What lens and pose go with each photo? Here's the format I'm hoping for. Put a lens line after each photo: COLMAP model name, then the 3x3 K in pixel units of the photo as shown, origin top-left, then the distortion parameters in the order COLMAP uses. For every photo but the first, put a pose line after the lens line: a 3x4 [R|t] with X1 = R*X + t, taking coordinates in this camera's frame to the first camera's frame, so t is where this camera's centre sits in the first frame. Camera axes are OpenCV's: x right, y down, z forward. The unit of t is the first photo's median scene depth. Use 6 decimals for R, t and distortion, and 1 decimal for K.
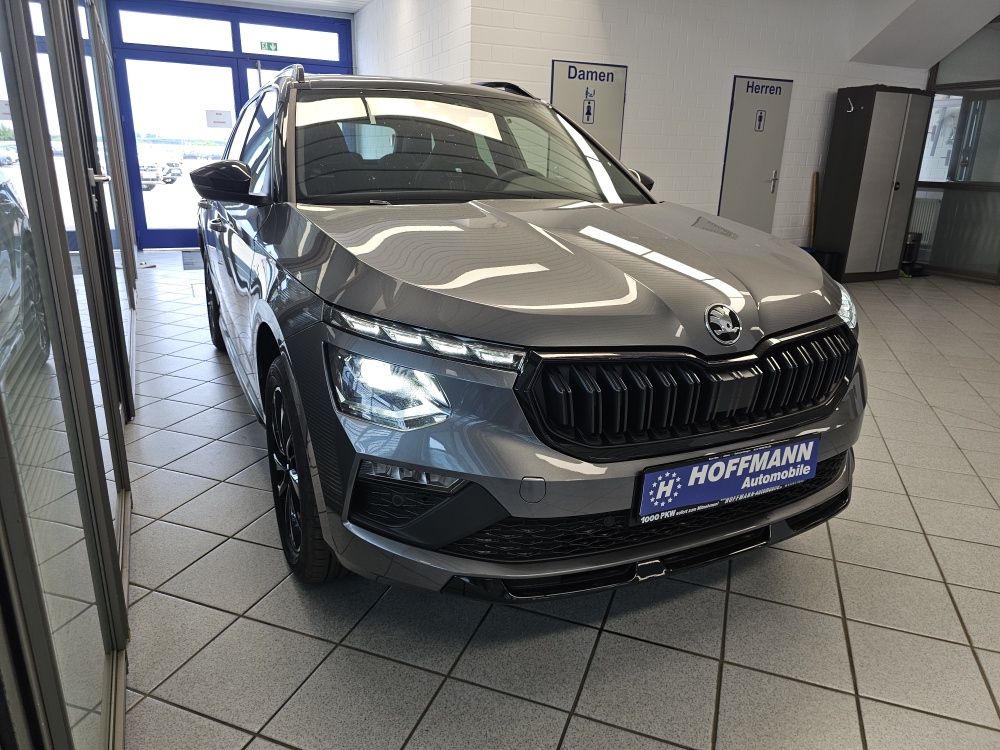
lens RADIAL K [[687.7, 0, 507.6], [0, 687.7, 363.2], [0, 0, 1]] dist [0.028165, -0.043588]
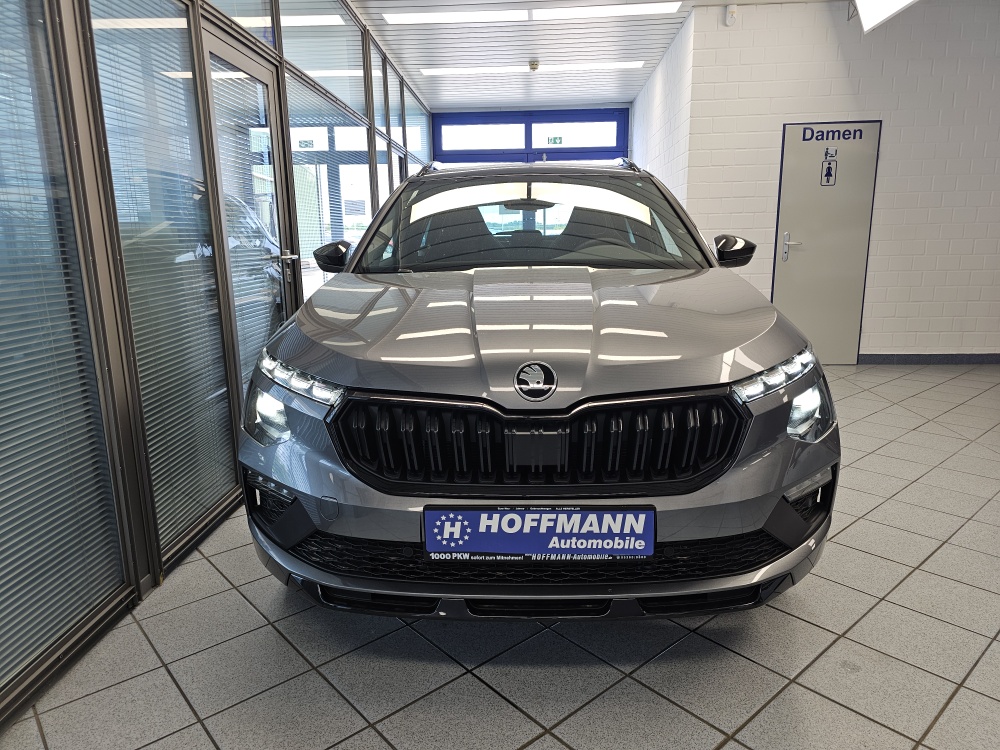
lens RADIAL K [[687.7, 0, 507.6], [0, 687.7, 363.2], [0, 0, 1]] dist [0.028165, -0.043588]
pose [[0.873844, 0.047854, -0.483845, 0.746805], [-0.097139, 0.992264, -0.077300, 0.001025], [0.476403, 0.114548, 0.871733, 0.077529]]
